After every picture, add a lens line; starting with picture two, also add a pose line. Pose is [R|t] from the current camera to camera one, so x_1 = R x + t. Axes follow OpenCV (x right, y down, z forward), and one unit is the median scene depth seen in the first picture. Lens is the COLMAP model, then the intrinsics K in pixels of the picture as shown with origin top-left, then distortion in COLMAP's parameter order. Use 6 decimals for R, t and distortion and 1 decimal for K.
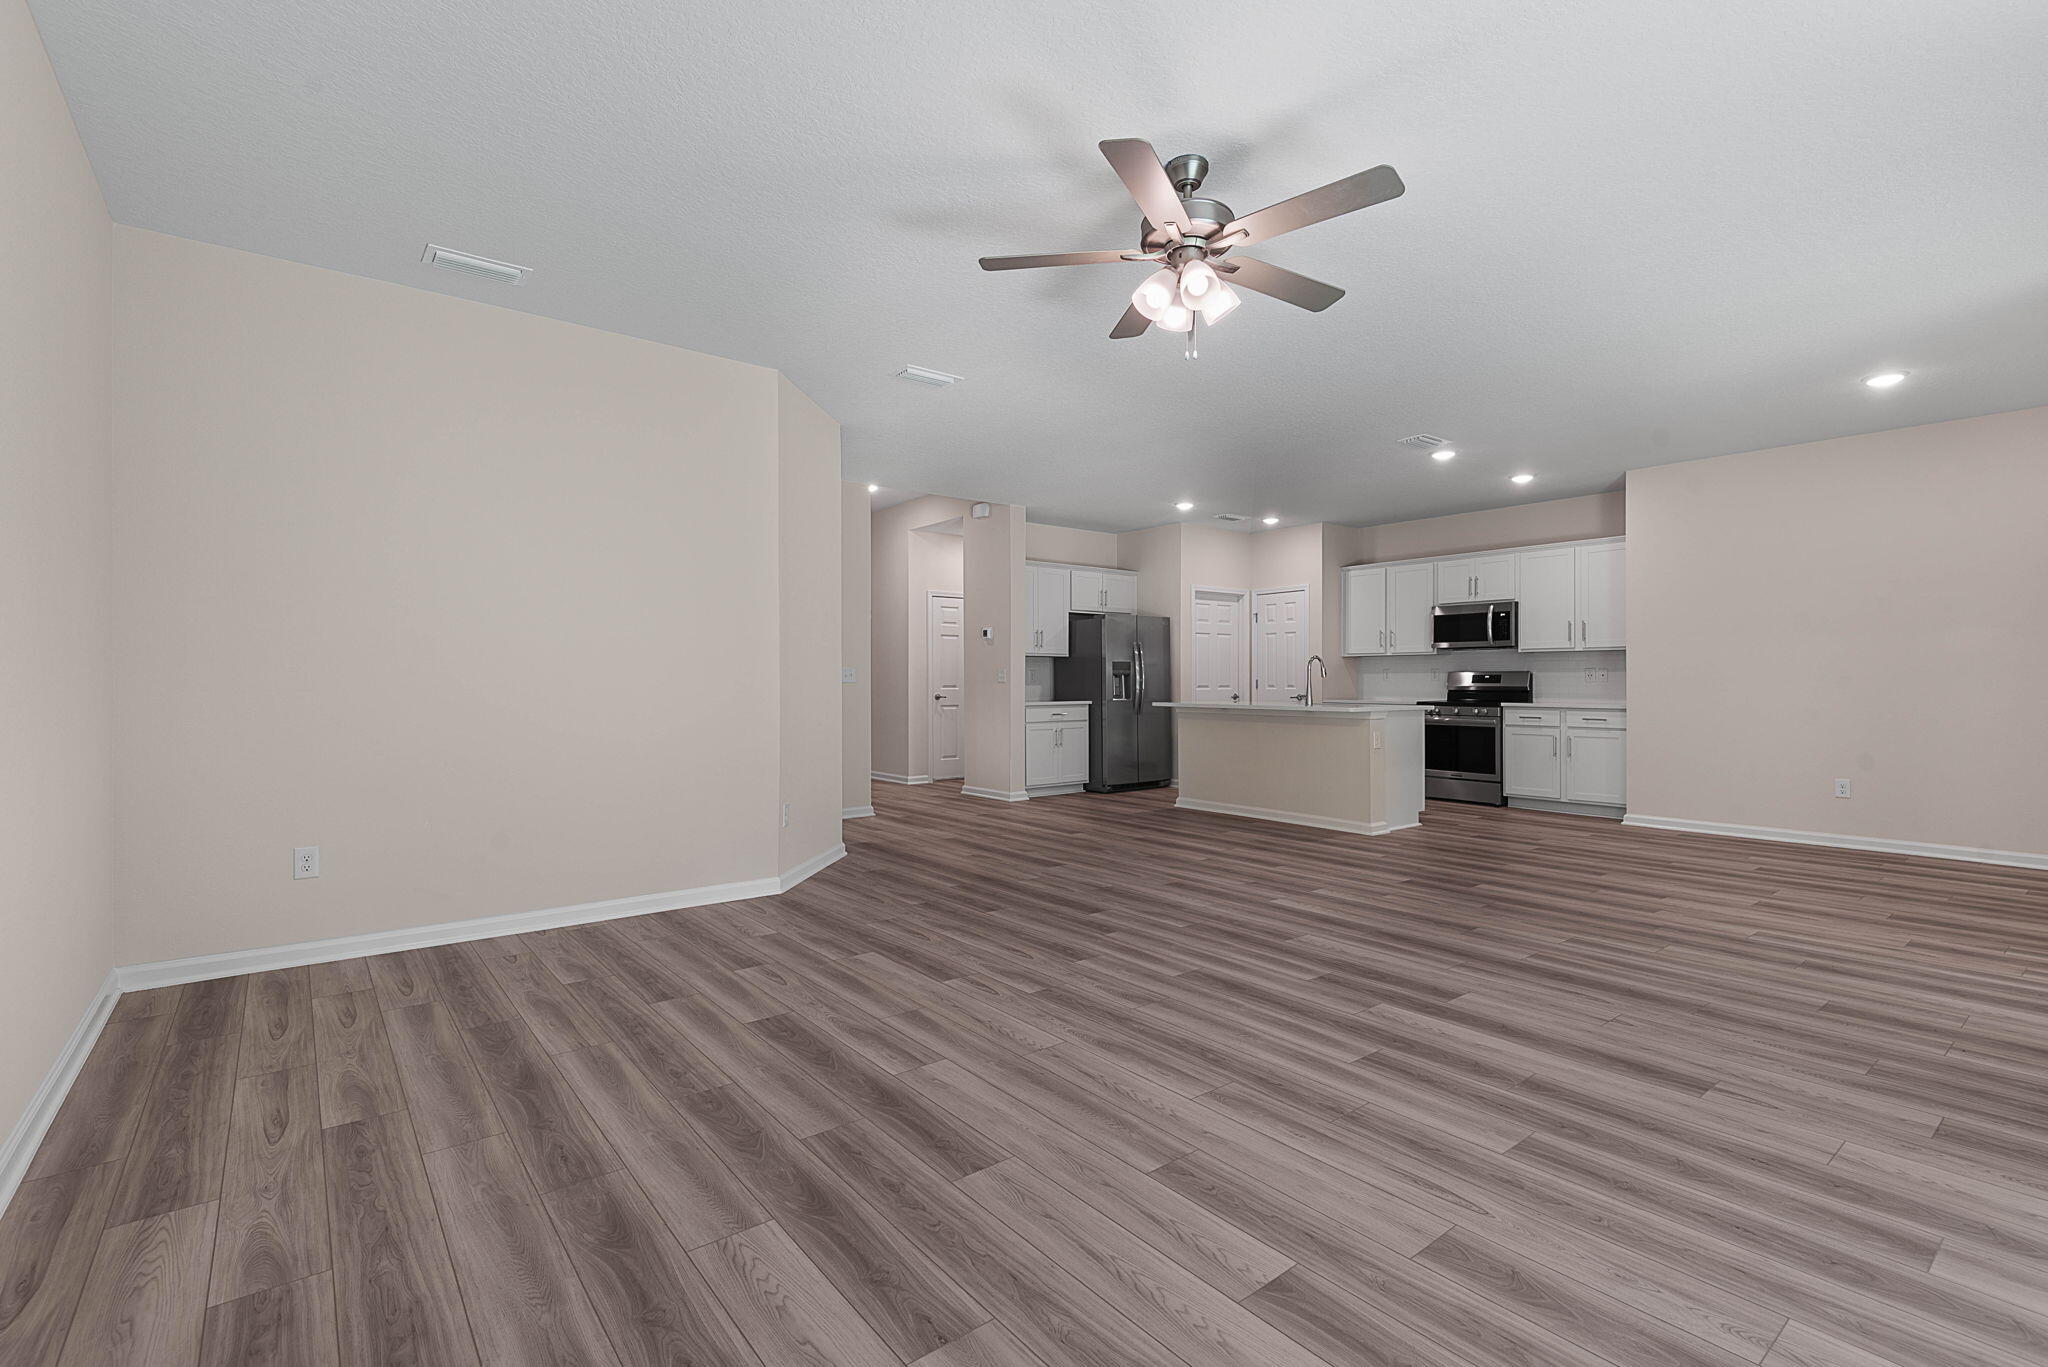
lens RADIAL K [[922.8, 0, 1034.1], [0, 922.8, 678.8], [0, 0, 1]] dist [0.029800, -0.018275]
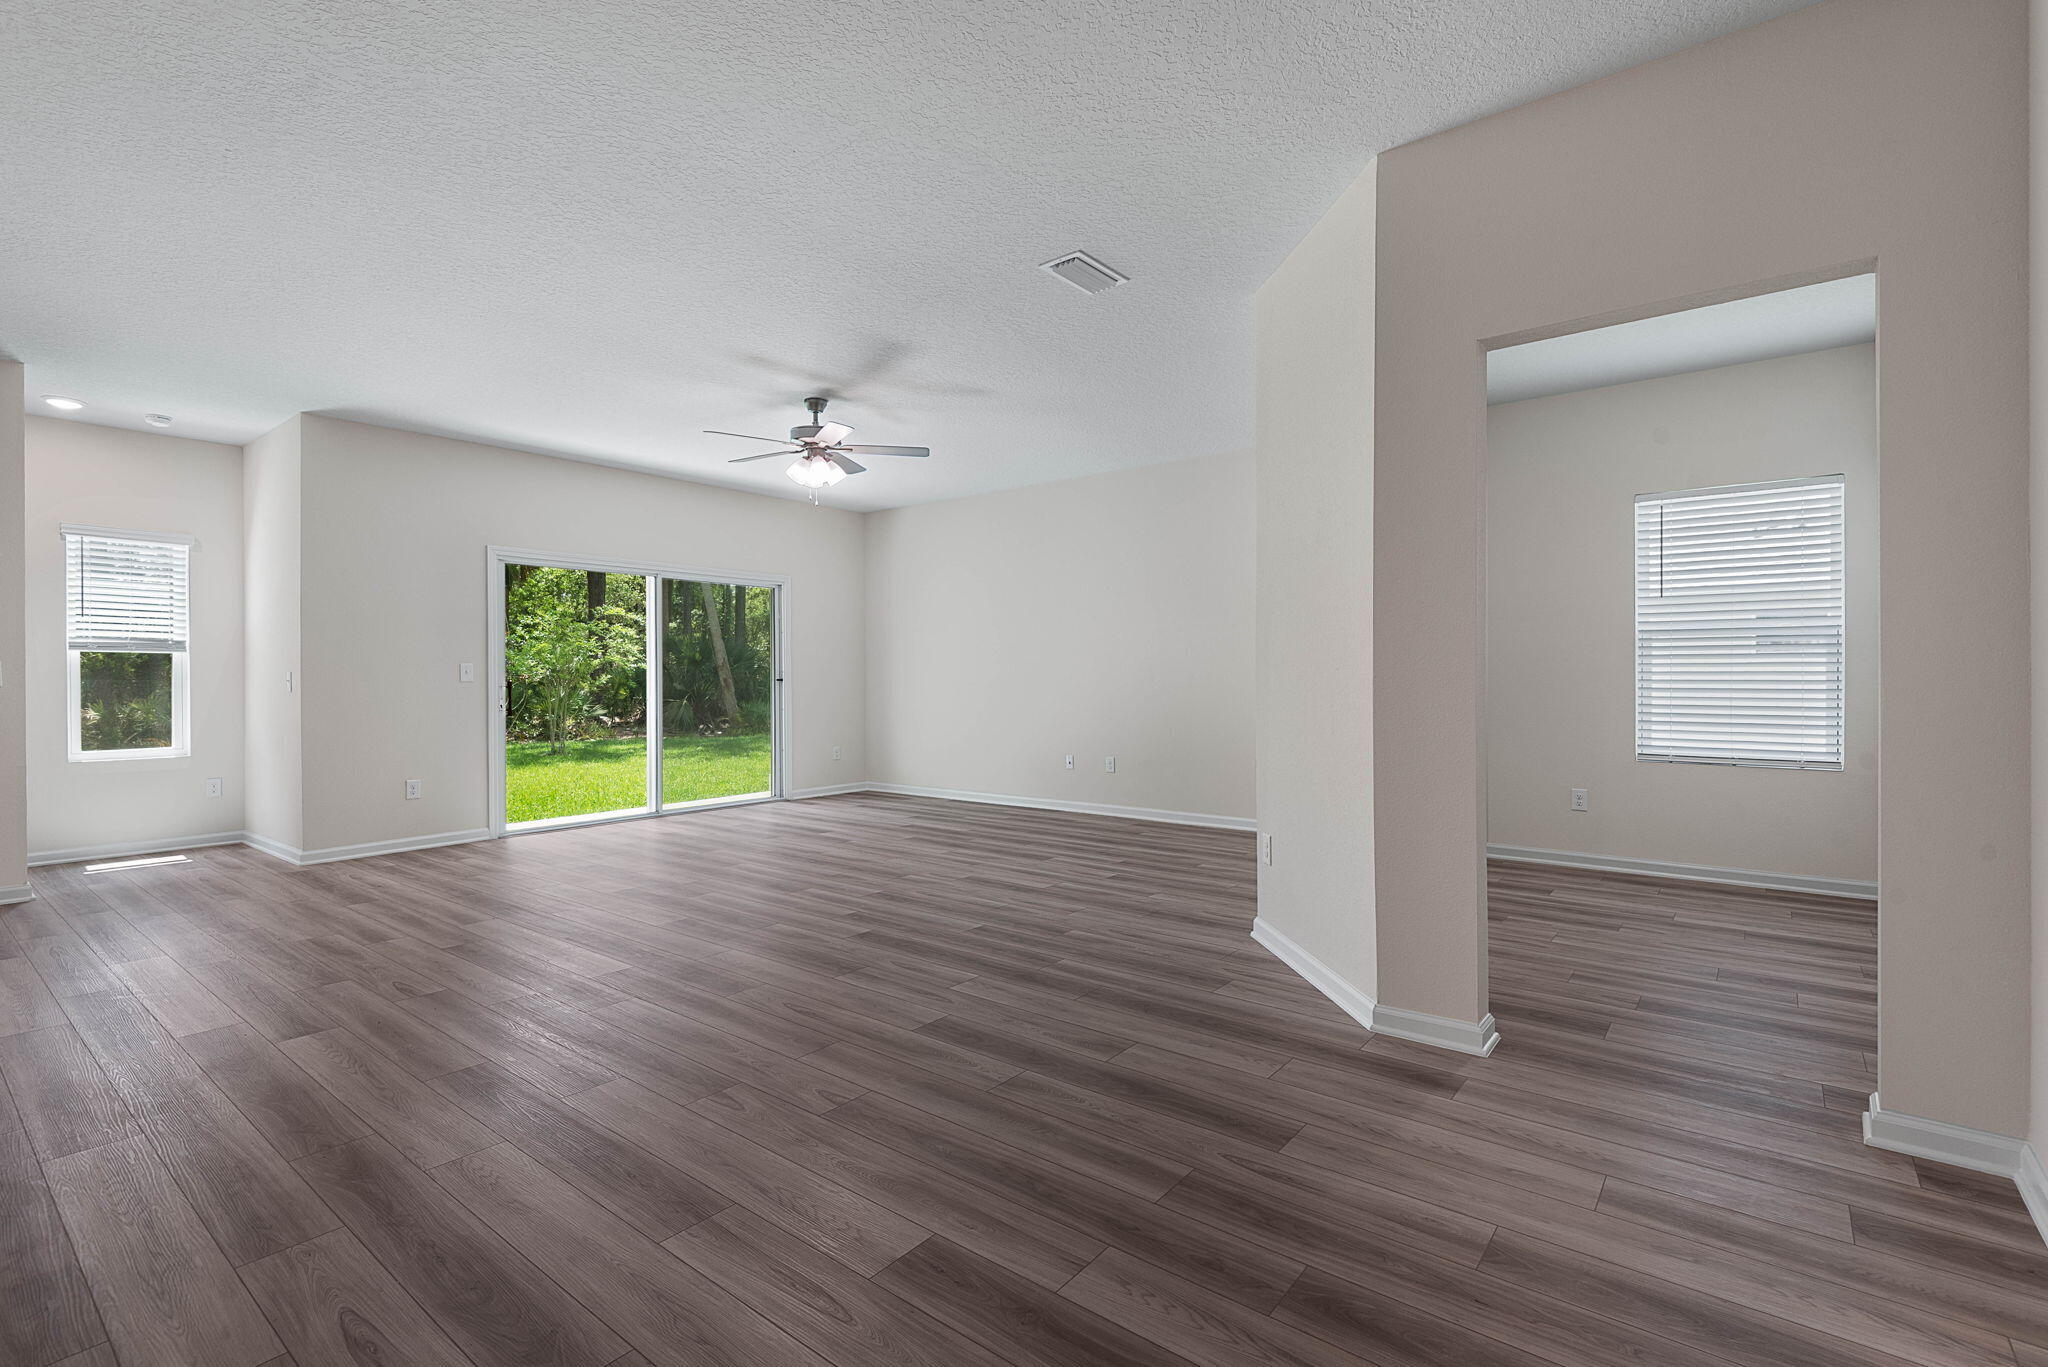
lens RADIAL K [[922.8, 0, 1034.1], [0, 922.8, 678.8], [0, 0, 1]] dist [0.029800, -0.018275]
pose [[-0.973942, 0.005591, -0.226729, 0.116309], [0.005299, 0.999984, 0.001899, 0.001231], [0.226737, 0.000648, -0.973956, 2.059903]]
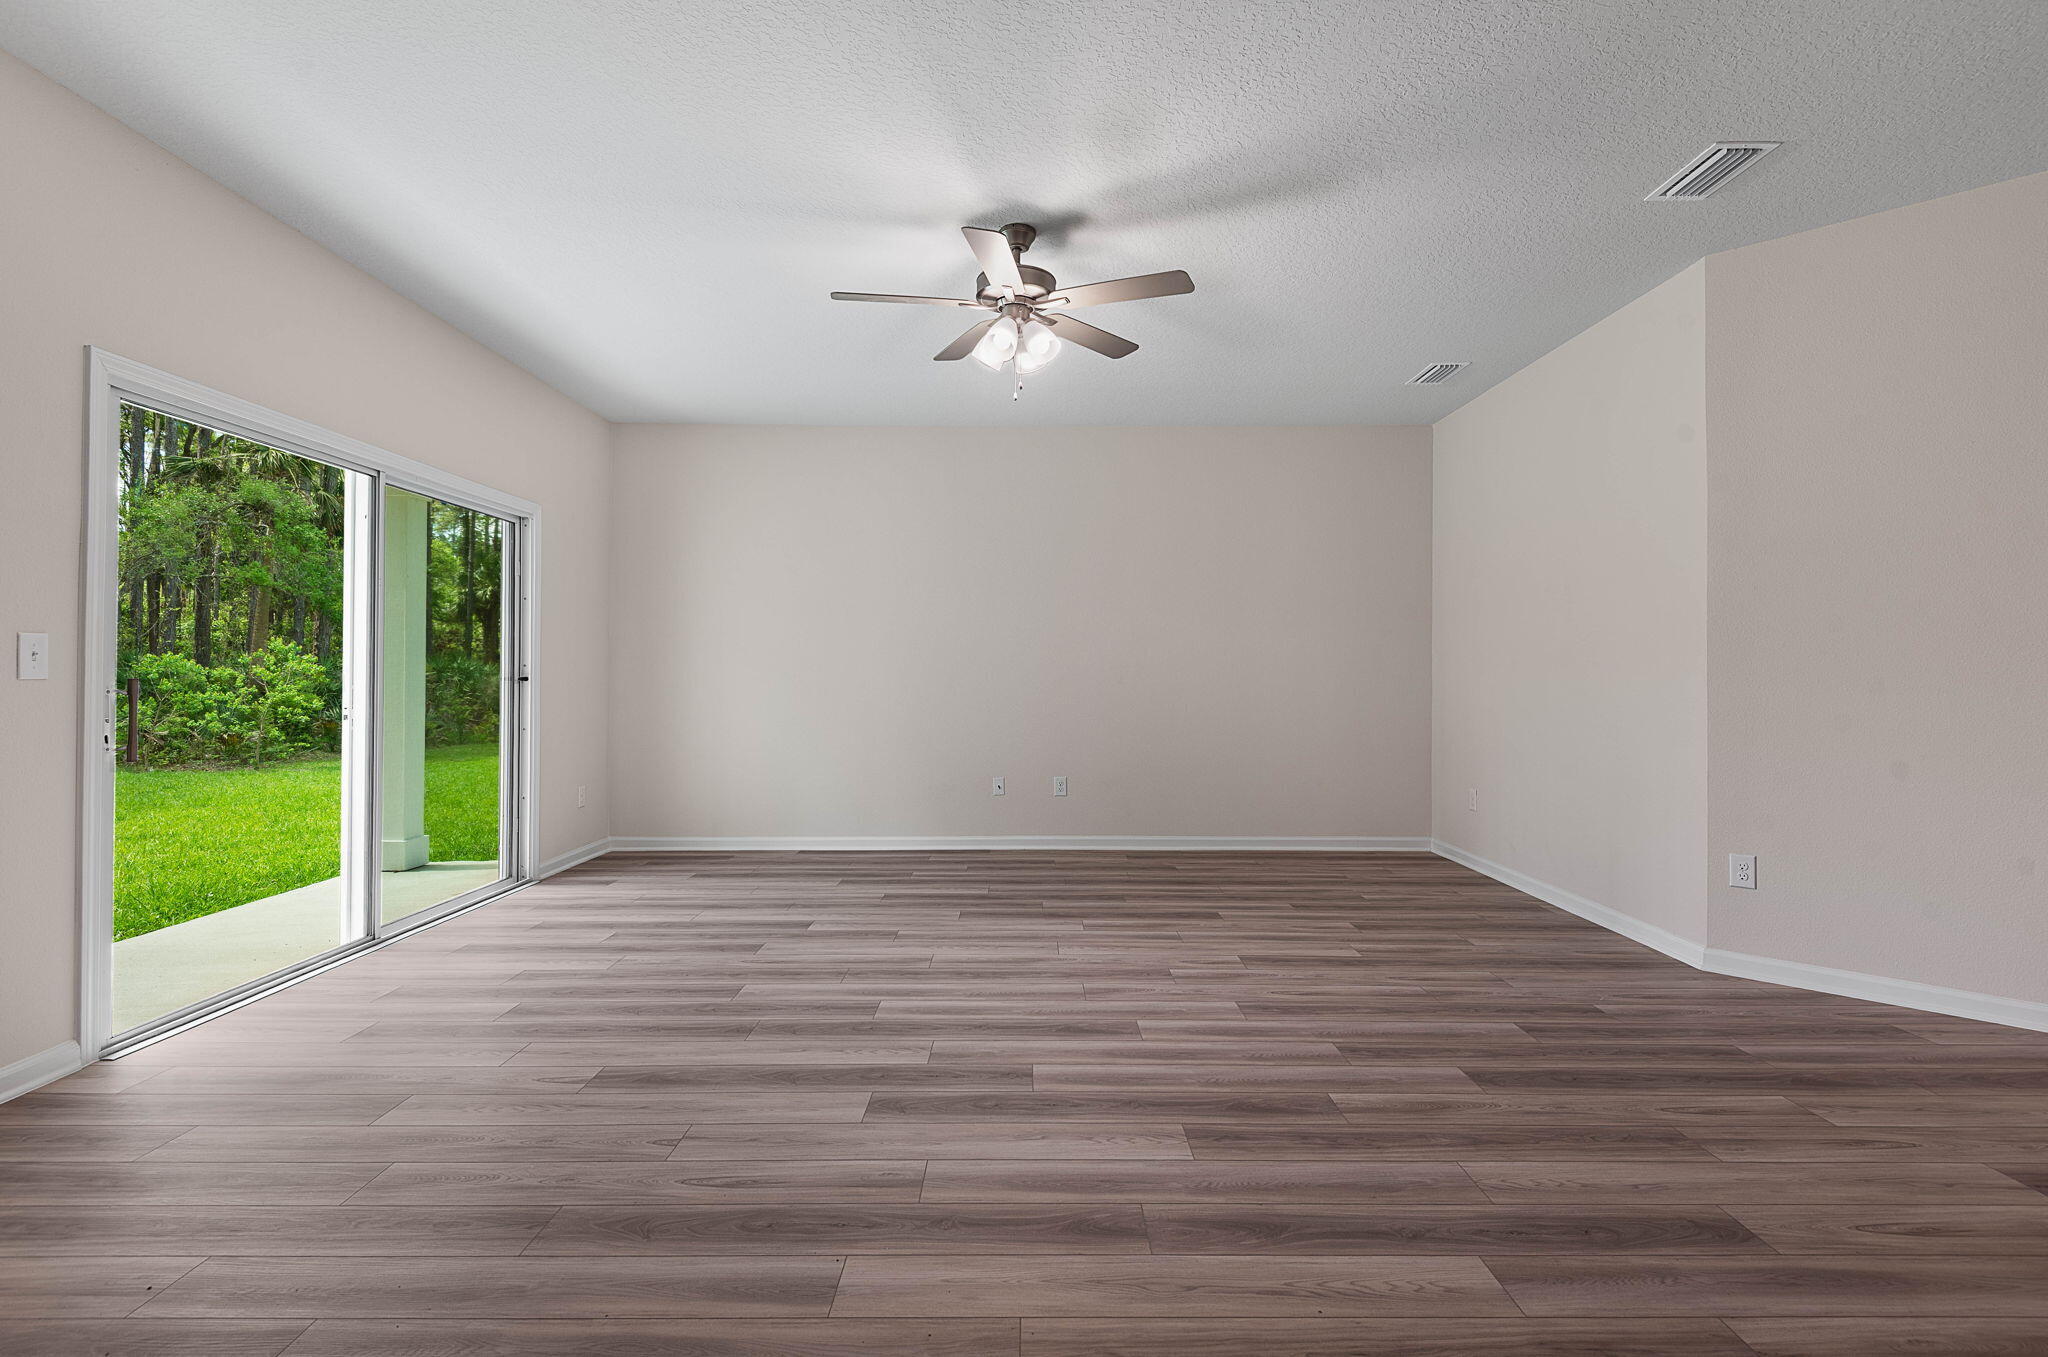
lens RADIAL K [[957.8, 0, 1029.4], [0, 957.8, 665.8], [0, 0, 1]] dist [0.039442, -0.026290]
pose [[-0.622484, -0.009950, -0.782569, 0.770959], [-0.001178, 0.999930, -0.011777, 0.001465], [0.782632, -0.006409, -0.622452, 1.245364]]
